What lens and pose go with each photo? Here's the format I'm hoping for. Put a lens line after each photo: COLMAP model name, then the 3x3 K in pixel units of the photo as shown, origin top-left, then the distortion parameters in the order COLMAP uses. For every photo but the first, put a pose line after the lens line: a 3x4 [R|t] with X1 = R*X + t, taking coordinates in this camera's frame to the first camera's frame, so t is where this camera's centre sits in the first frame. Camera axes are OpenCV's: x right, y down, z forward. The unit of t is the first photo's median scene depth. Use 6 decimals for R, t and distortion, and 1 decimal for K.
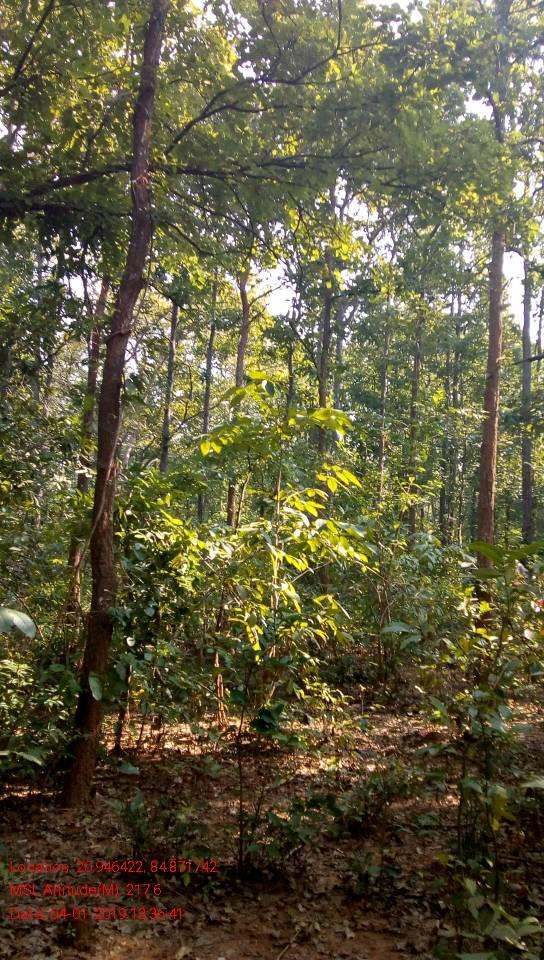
lens RADIAL K [[877.4, 0, 272.0], [0, 877.4, 480.0], [0, 0, 1]] dist [0.015800, -0.096930]
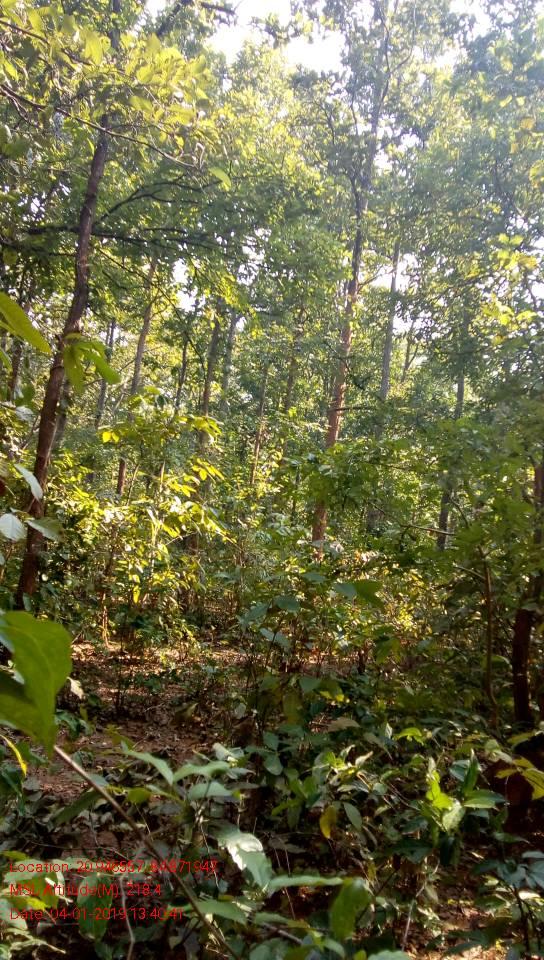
lens RADIAL K [[877.4, 0, 272.0], [0, 877.4, 480.0], [0, 0, 1]] dist [0.015800, -0.096930]
pose [[0.987982, 0.085898, 0.128503, 0.002080], [-0.090576, 0.995407, 0.031002, -0.043173], [-0.125250, -0.042269, 0.991224, -0.390096]]
